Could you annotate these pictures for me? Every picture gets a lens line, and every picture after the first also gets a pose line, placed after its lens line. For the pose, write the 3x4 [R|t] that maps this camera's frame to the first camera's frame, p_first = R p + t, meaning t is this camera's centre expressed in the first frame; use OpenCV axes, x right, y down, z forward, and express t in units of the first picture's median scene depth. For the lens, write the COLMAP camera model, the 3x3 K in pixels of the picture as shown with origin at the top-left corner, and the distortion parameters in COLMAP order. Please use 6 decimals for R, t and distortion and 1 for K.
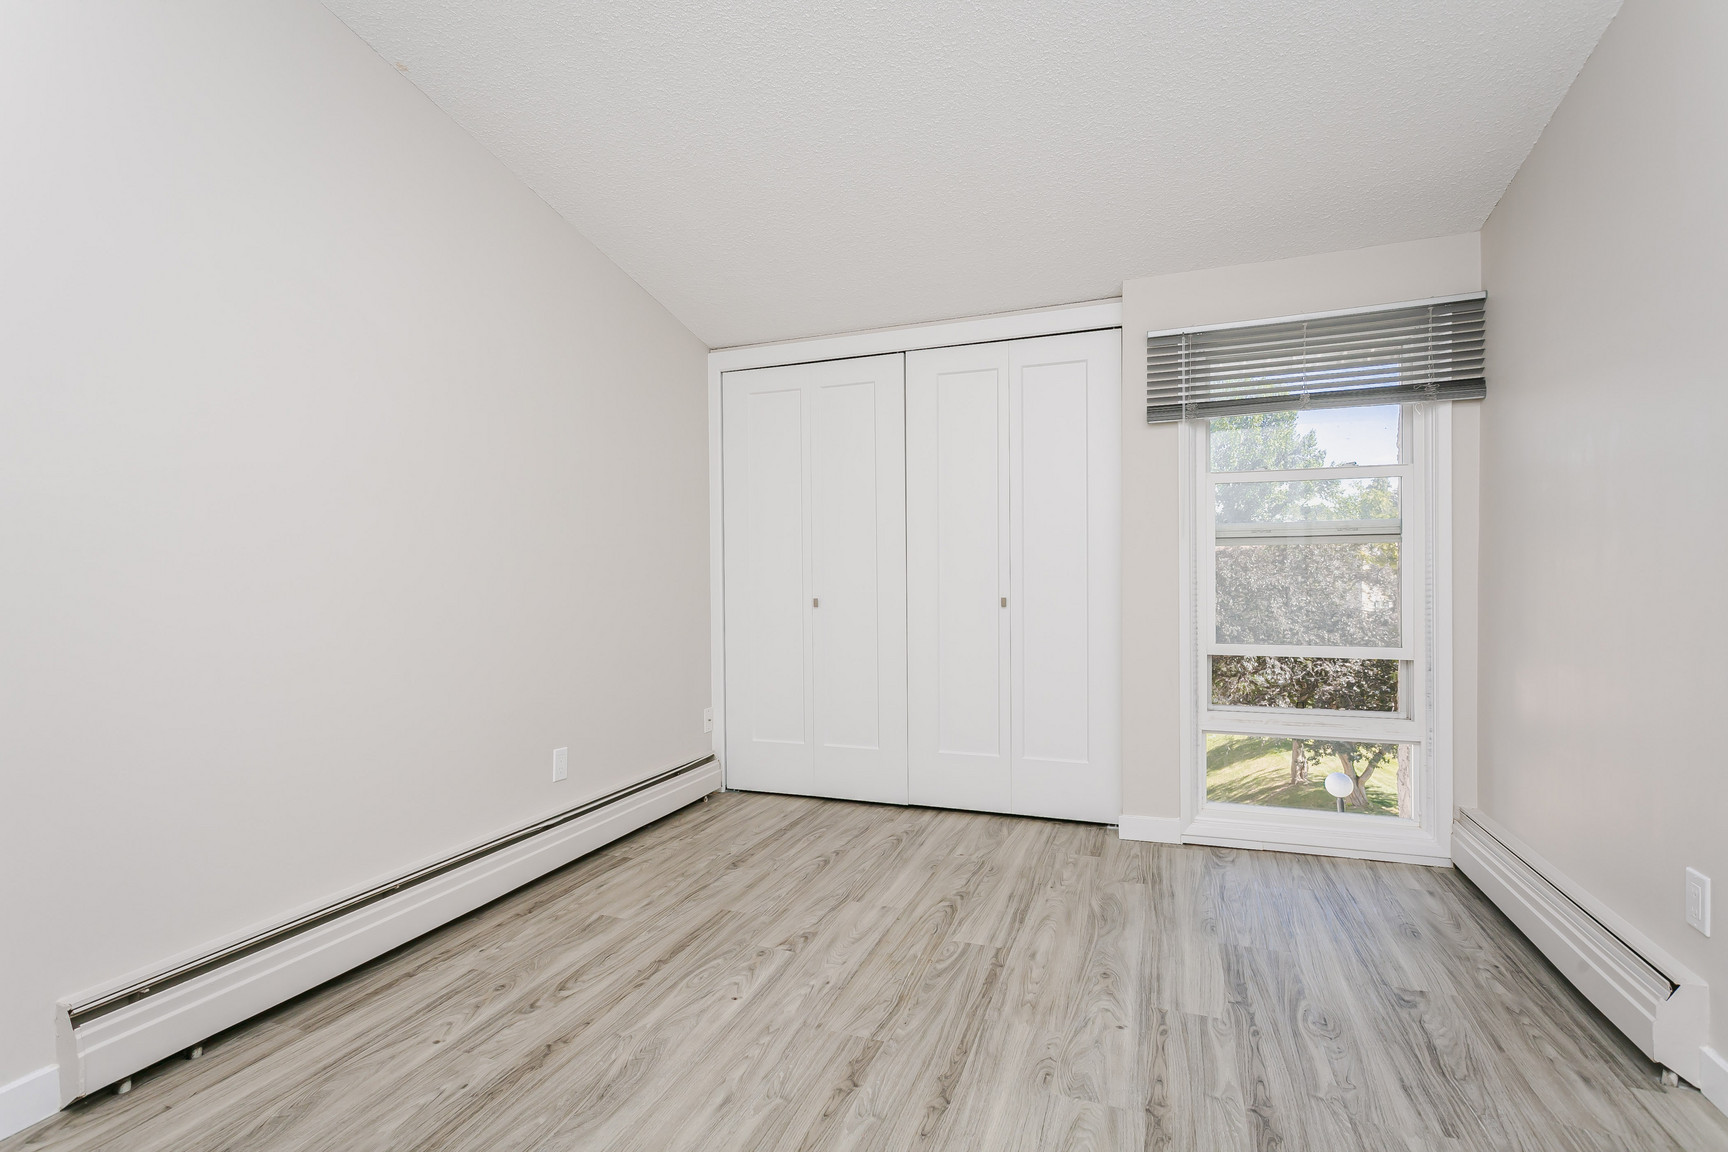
lens RADIAL K [[819.7, 0, 848.6], [0, 819.7, 581.5], [0, 0, 1]] dist [0.000328, 0.000514]
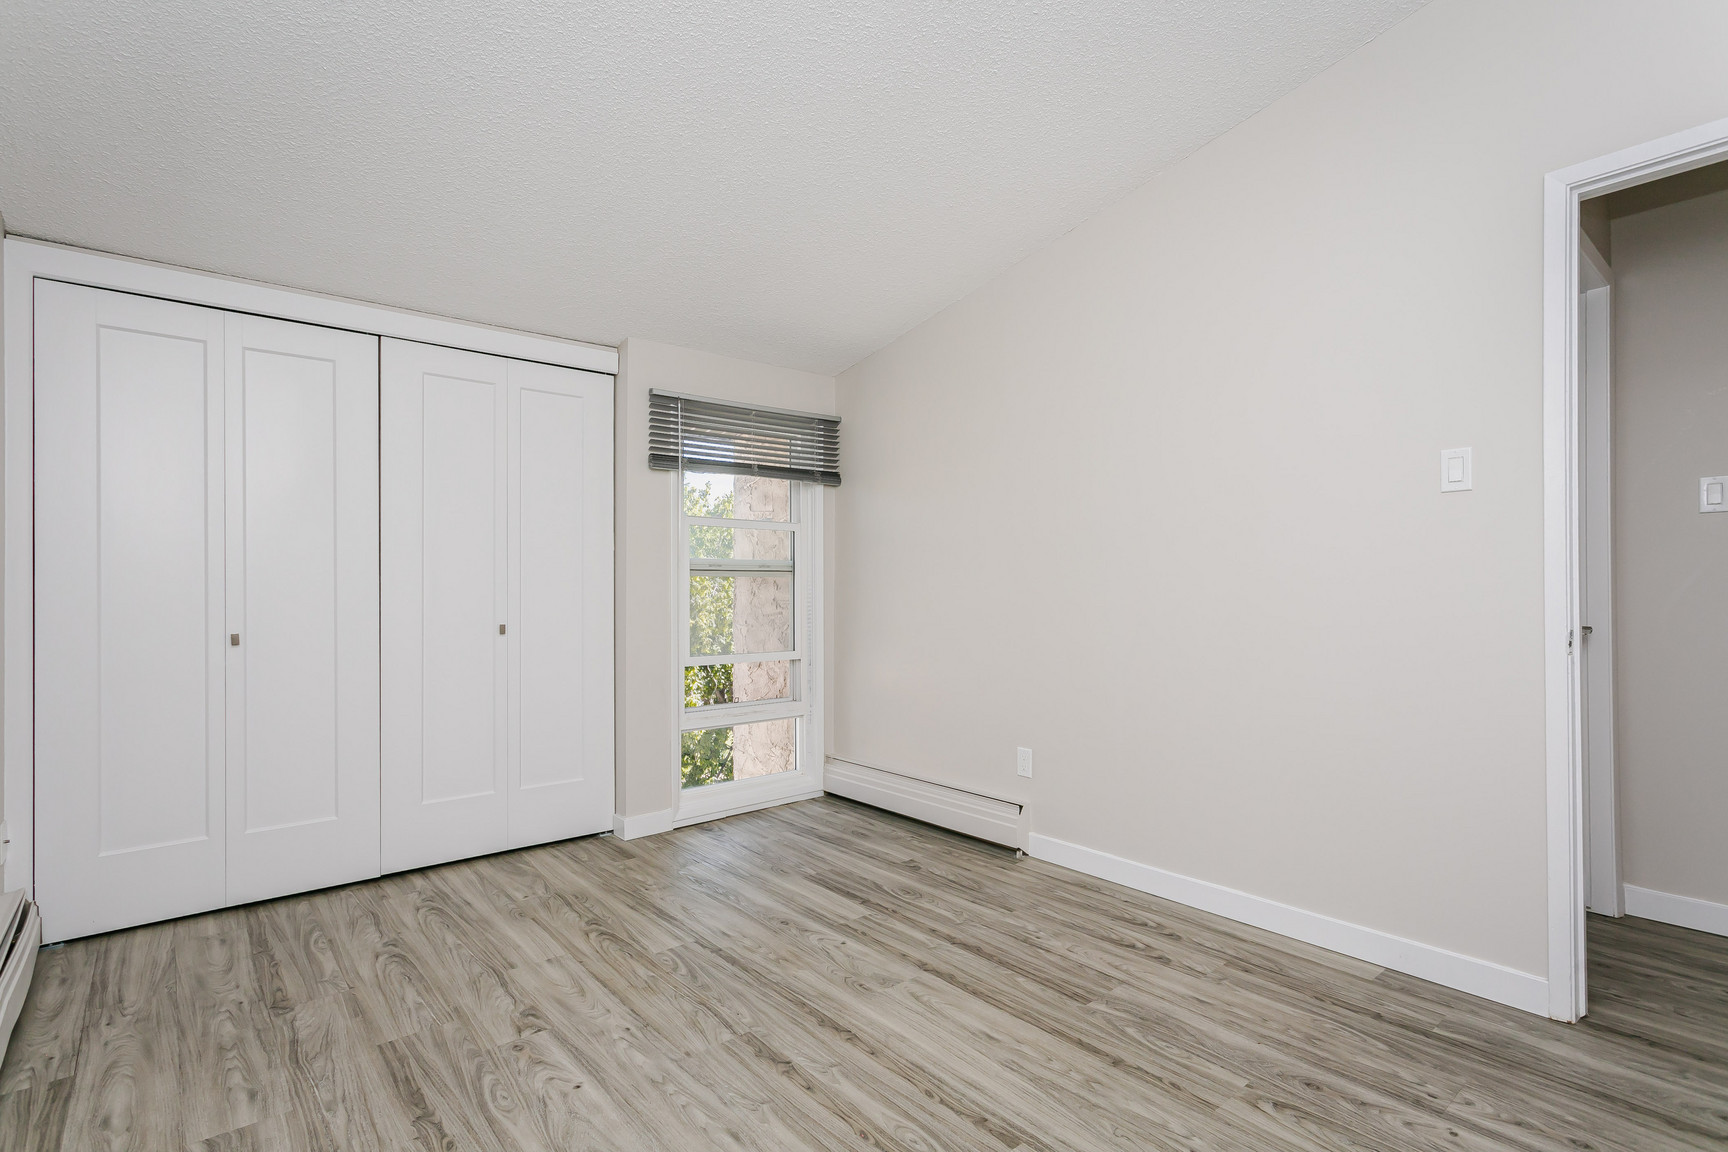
lens RADIAL K [[819.7, 0, 848.6], [0, 819.7, 581.5], [0, 0, 1]] dist [0.000328, 0.000514]
pose [[0.491733, 0.017090, 0.870578, -0.564300], [0.007441, 0.999688, -0.023827, -0.005341], [-0.870714, 0.018195, 0.491453, 0.226969]]
